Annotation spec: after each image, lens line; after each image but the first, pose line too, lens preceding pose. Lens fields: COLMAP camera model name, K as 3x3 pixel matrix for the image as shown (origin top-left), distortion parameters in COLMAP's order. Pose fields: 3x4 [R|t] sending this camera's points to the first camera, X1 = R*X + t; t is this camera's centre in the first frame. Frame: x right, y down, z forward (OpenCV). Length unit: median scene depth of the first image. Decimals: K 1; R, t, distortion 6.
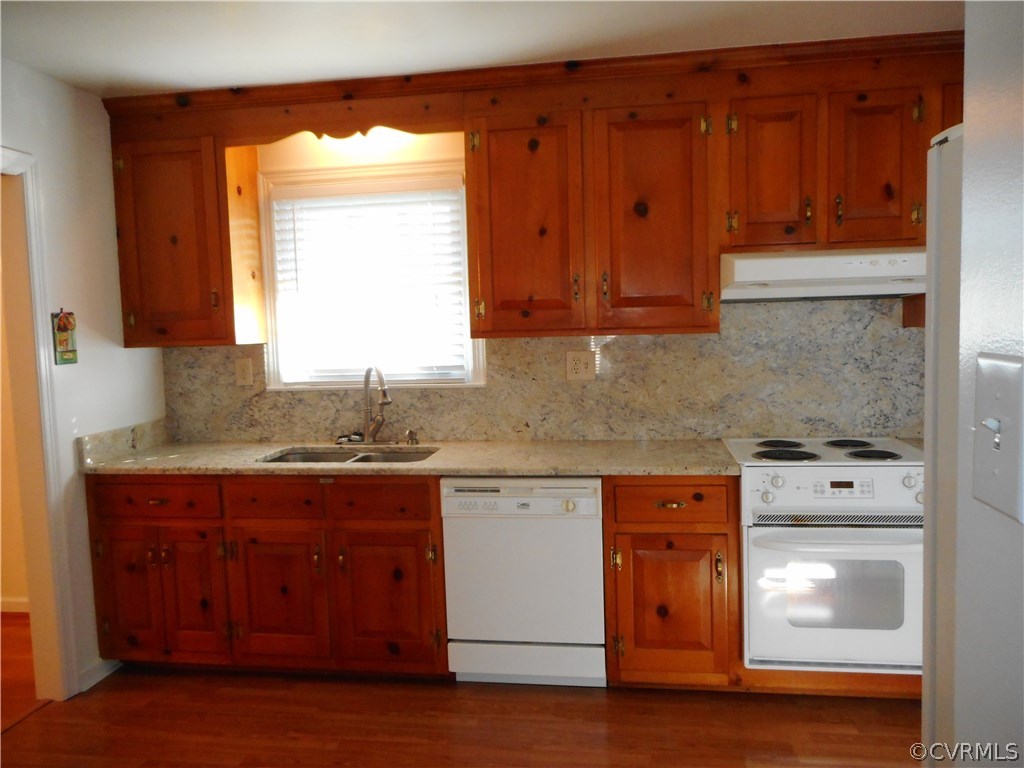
lens RADIAL K [[760.1, 0, 510.0], [0, 760.1, 371.7], [0, 0, 1]] dist [-0.008786, 0.003674]
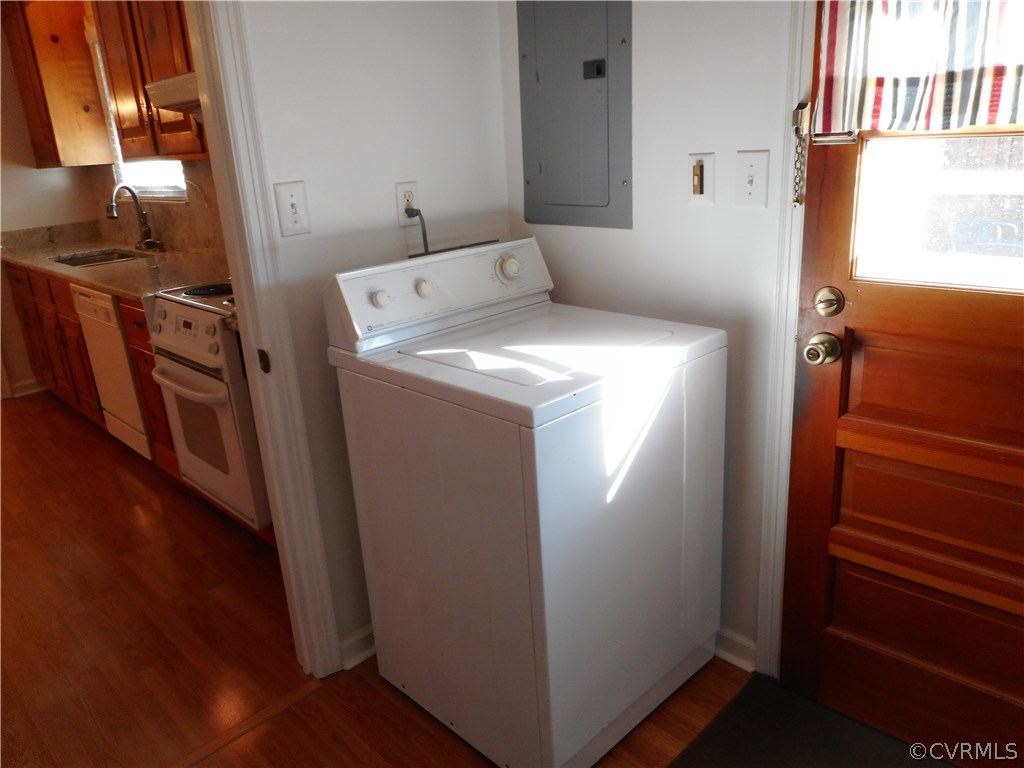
lens RADIAL K [[760.1, 0, 510.0], [0, 760.1, 371.7], [0, 0, 1]] dist [-0.008786, 0.003674]
pose [[0.800592, 0.163209, -0.576554, 1.069185], [-0.006062, 0.964348, 0.264567, -0.045919], [0.599179, -0.208315, 0.773039, 0.381685]]
